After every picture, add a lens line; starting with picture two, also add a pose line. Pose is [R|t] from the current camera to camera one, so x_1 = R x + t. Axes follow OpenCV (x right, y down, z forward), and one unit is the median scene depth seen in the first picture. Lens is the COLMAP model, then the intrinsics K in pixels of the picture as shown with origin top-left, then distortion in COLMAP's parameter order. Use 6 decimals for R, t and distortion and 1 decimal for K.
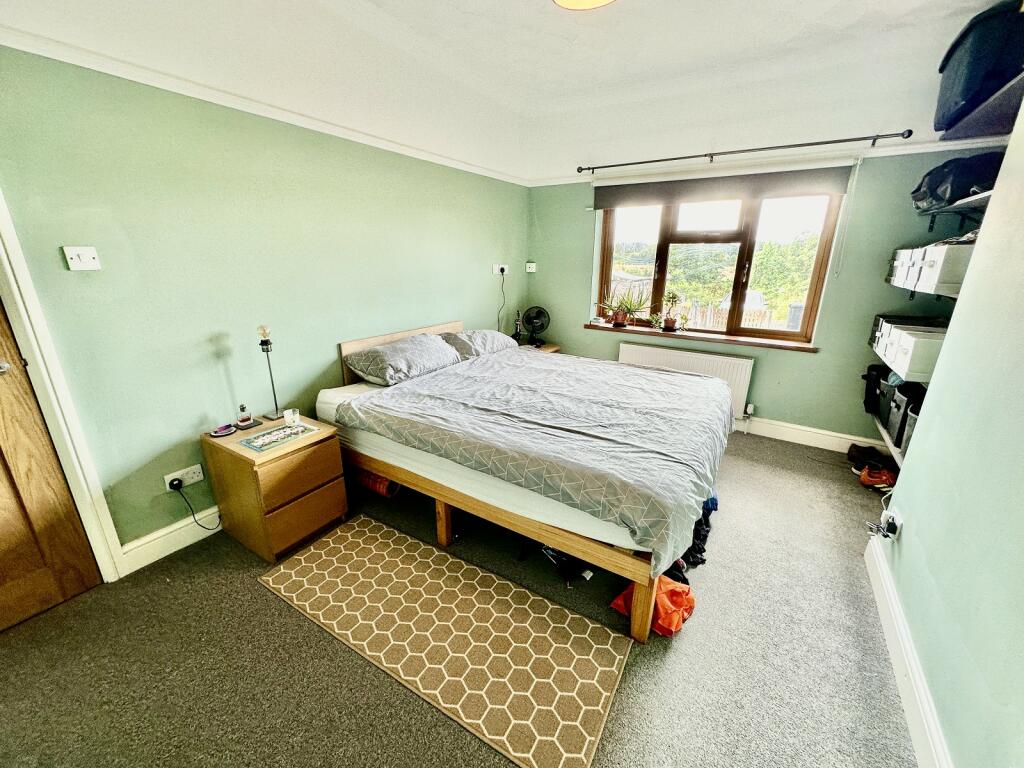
lens RADIAL K [[409.9, 0, 512.3], [0, 409.9, 382.5], [0, 0, 1]] dist [-0.003369, 0.000131]
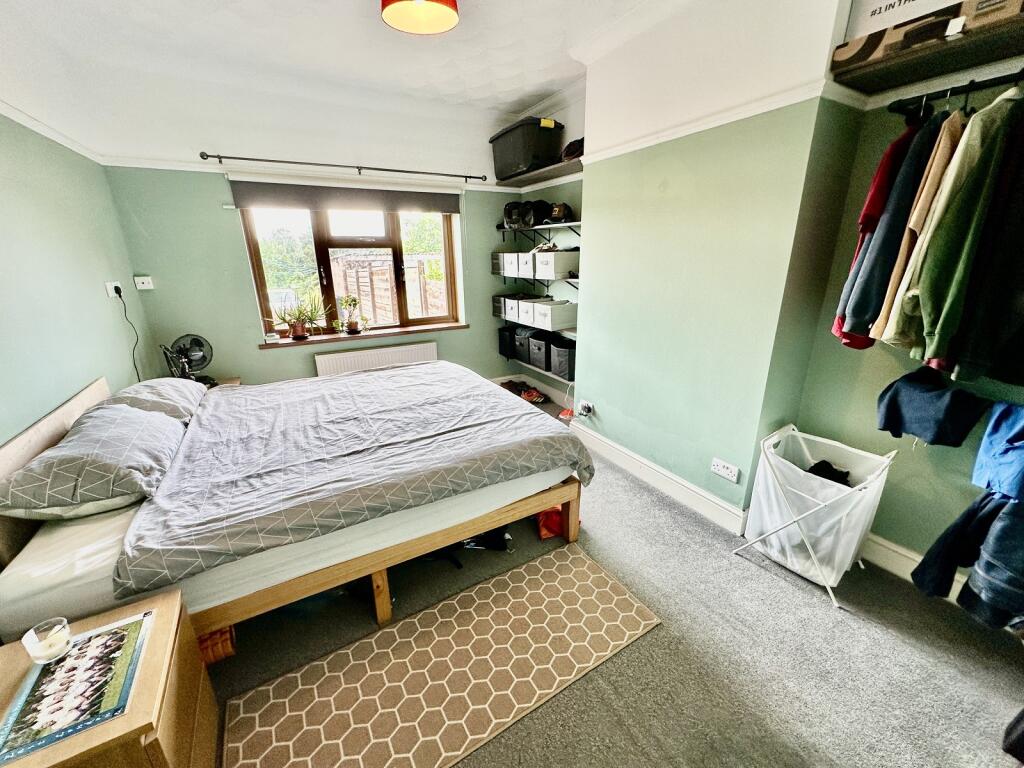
lens RADIAL K [[409.9, 0, 510.8], [0, 409.9, 384.7], [0, 0, 1]] dist [-0.003369, 0.000131]
pose [[0.464524, -0.283647, 0.838906, -0.510030], [0.275677, 0.946562, 0.167397, -0.103642], [-0.841558, 0.153507, 0.517895, 0.237485]]
